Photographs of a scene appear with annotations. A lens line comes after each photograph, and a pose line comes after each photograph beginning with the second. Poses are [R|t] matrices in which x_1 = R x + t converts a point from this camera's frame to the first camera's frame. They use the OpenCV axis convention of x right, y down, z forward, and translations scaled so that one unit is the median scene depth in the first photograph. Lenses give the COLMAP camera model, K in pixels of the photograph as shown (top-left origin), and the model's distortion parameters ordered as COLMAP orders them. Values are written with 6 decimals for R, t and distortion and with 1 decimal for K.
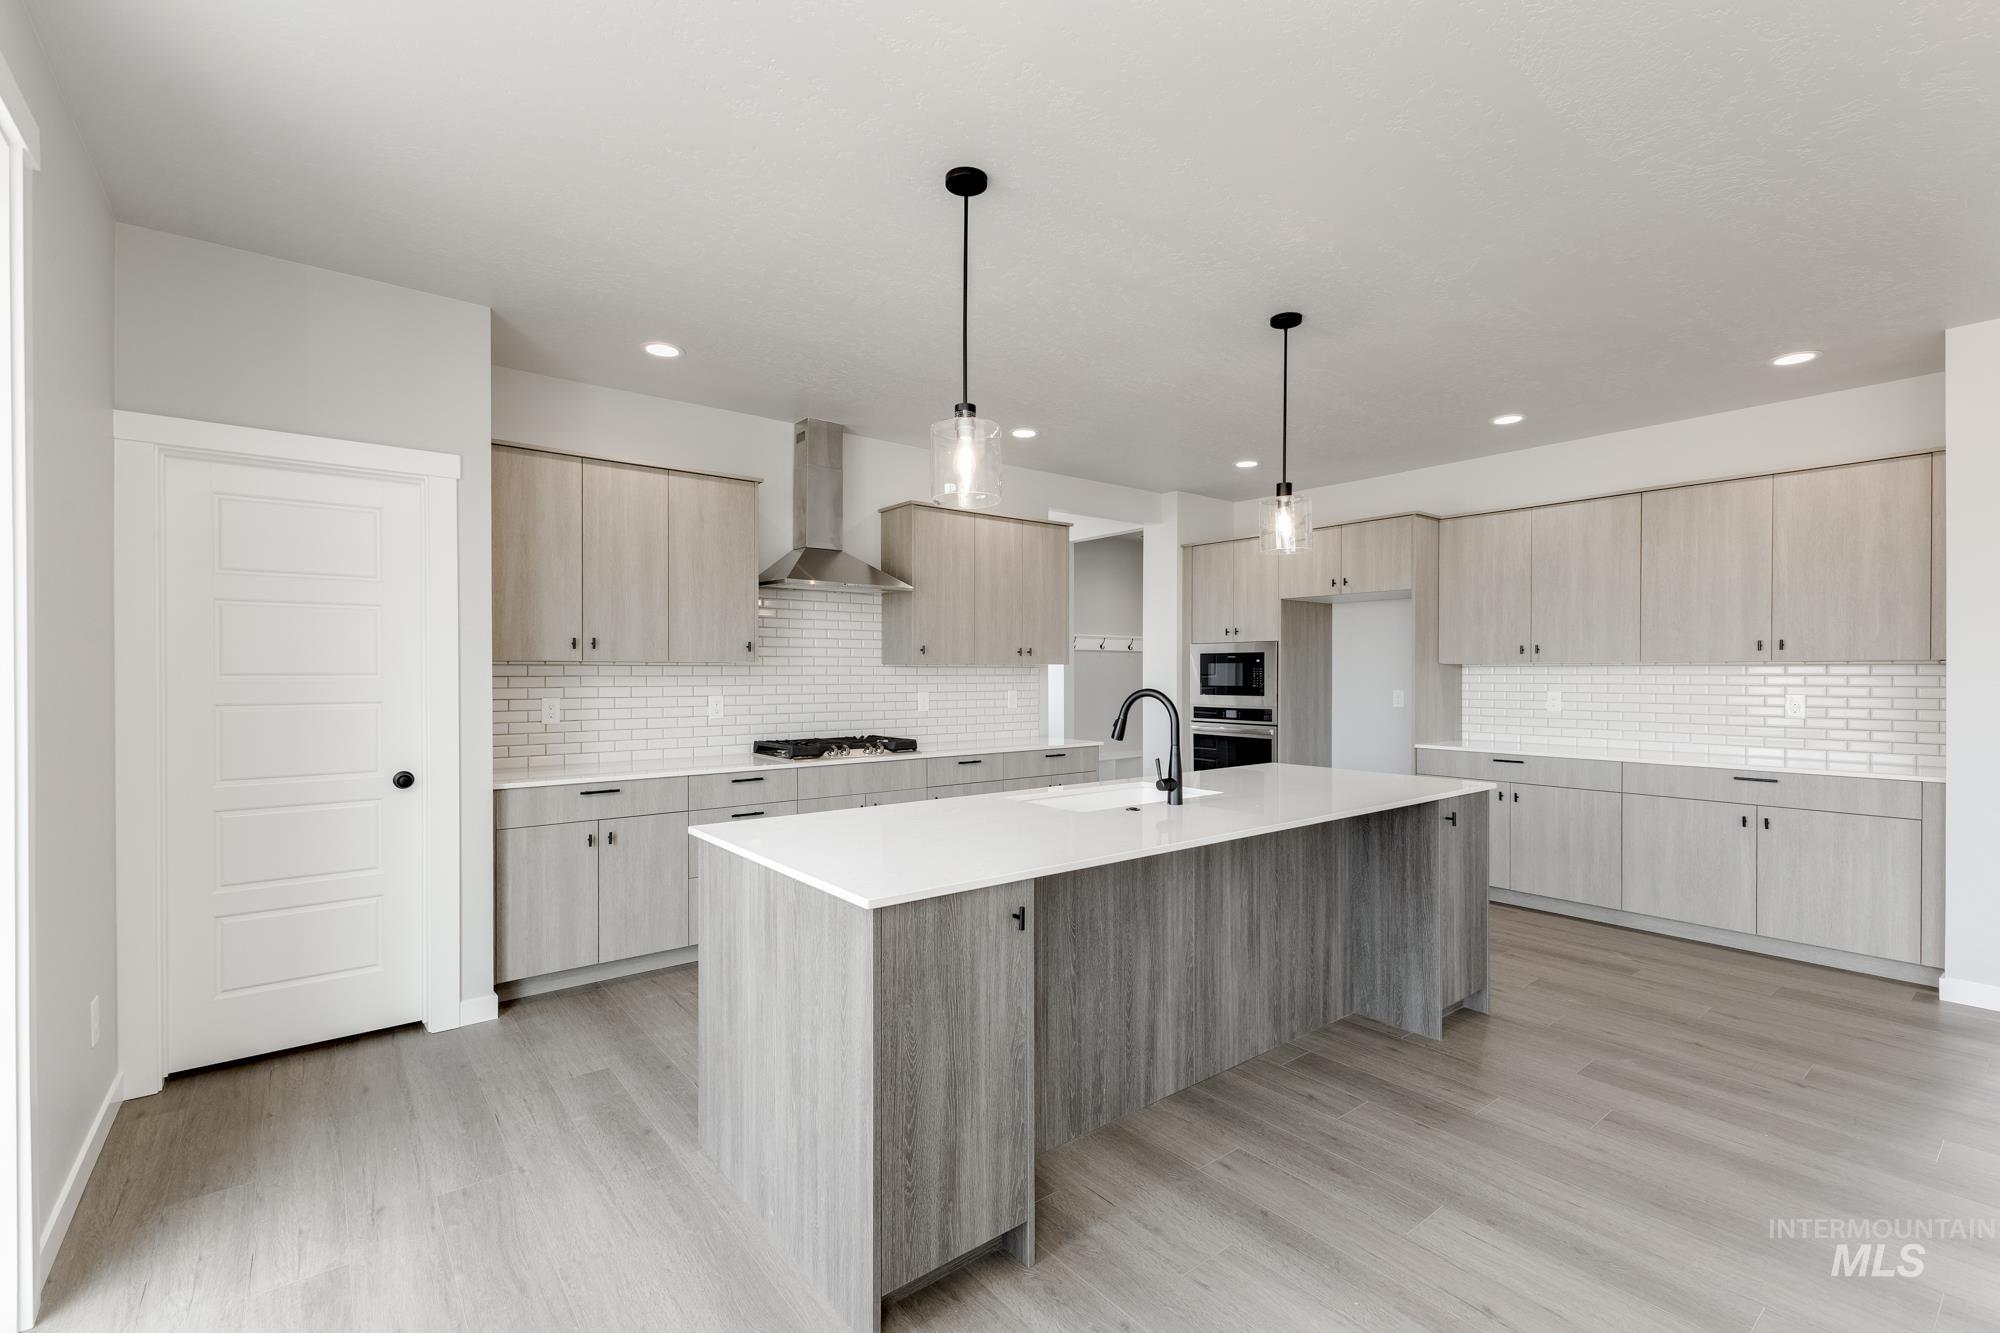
lens RADIAL K [[864.6, 0, 996.1], [0, 864.6, 670.8], [0, 0, 1]] dist [0.010900, -0.002016]
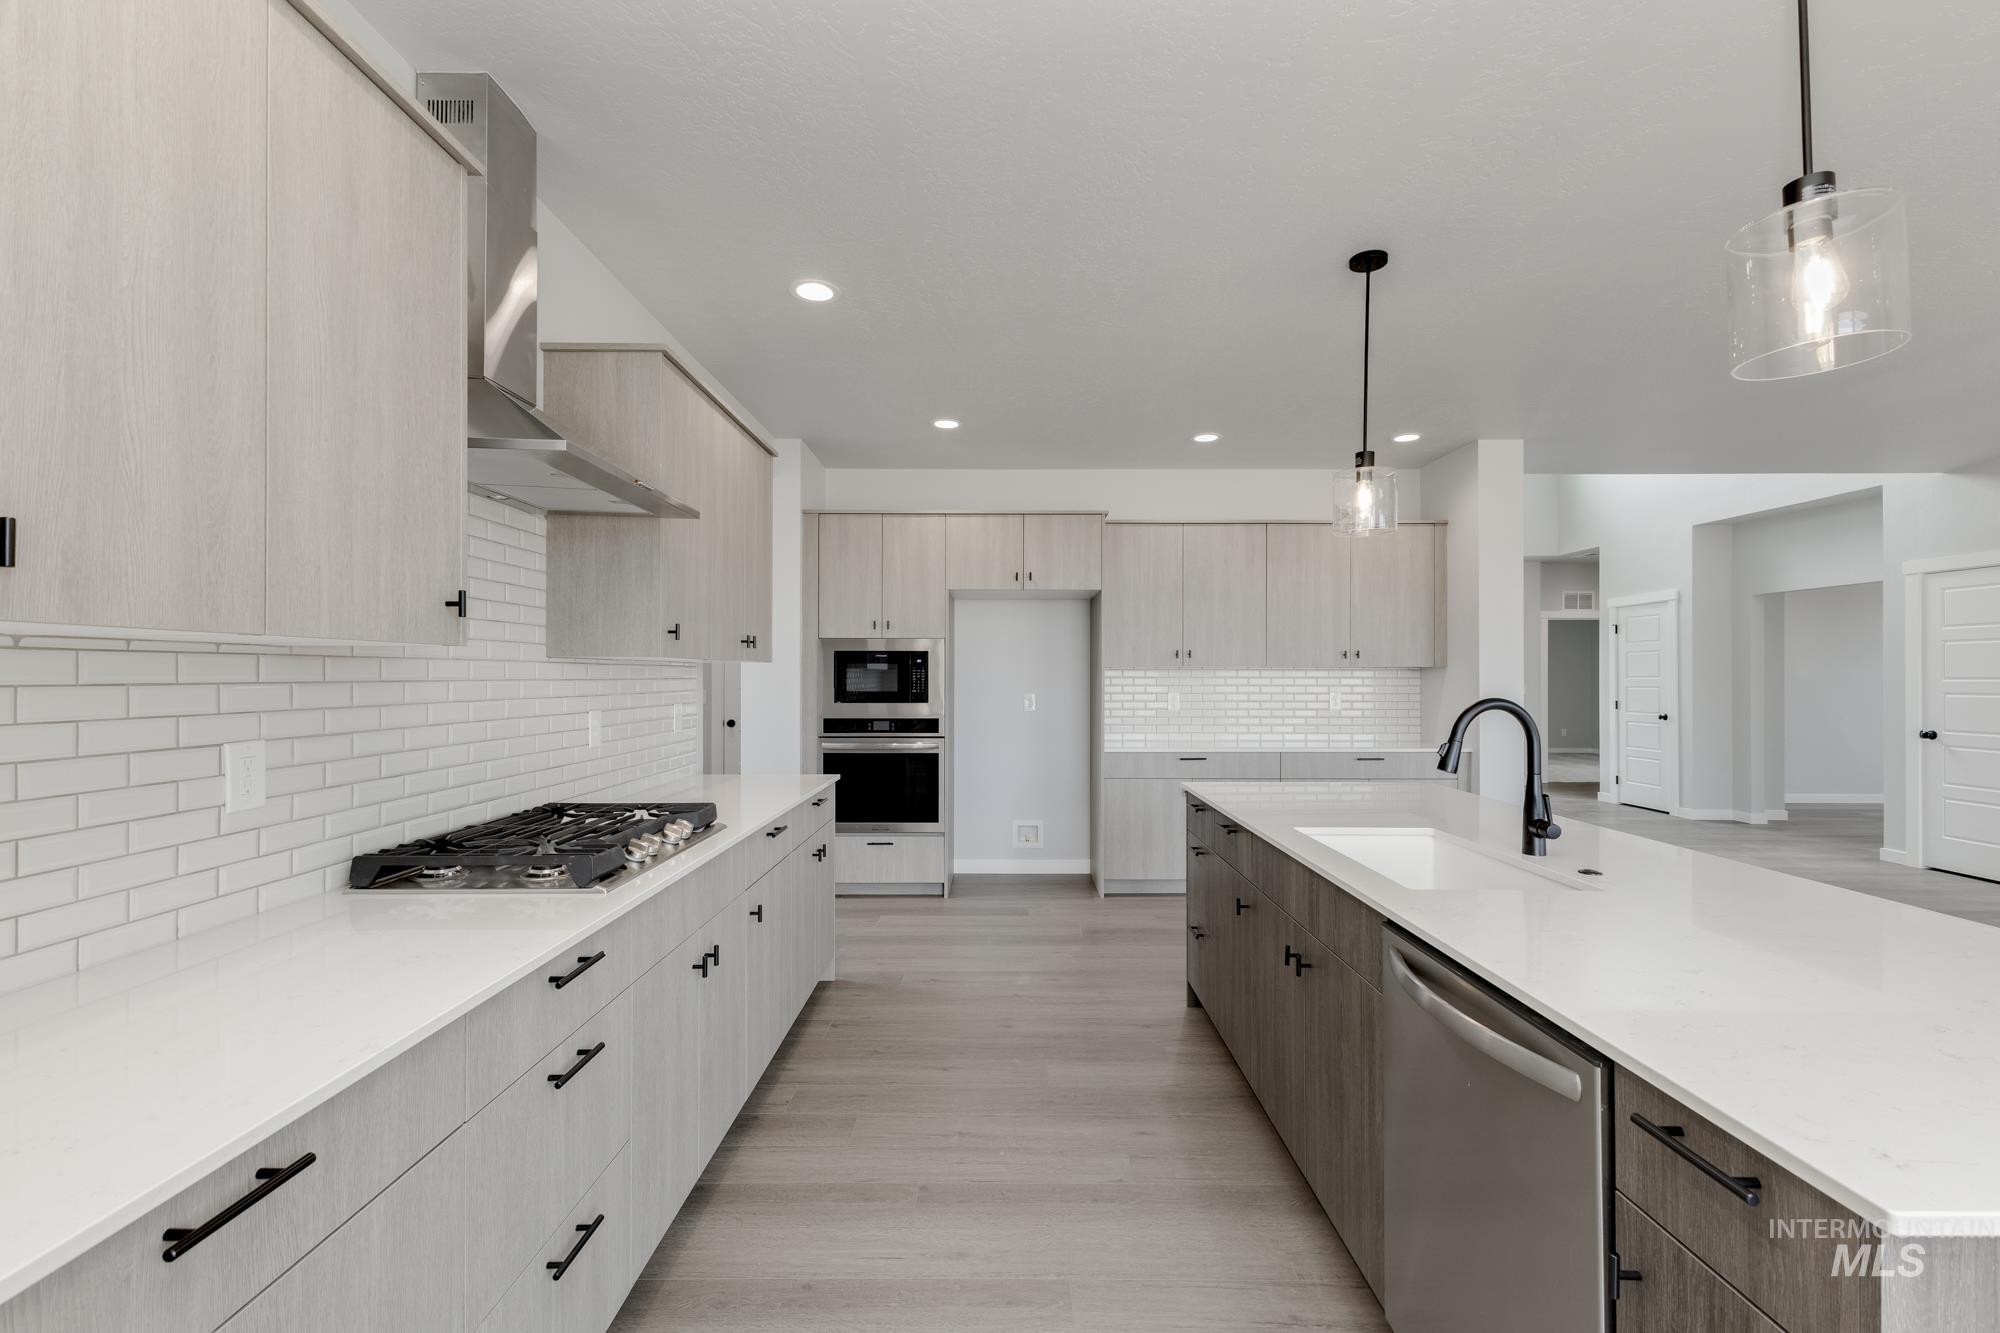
lens RADIAL K [[864.6, 0, 1004.3], [0, 864.6, 668.1], [0, 0, 1]] dist [0.010900, -0.002016]
pose [[0.617007, 0.007403, 0.786923, -0.359529], [-0.003120, 0.999971, -0.006960, 0.000967], [-0.786952, 0.001839, 0.617012, 0.488865]]
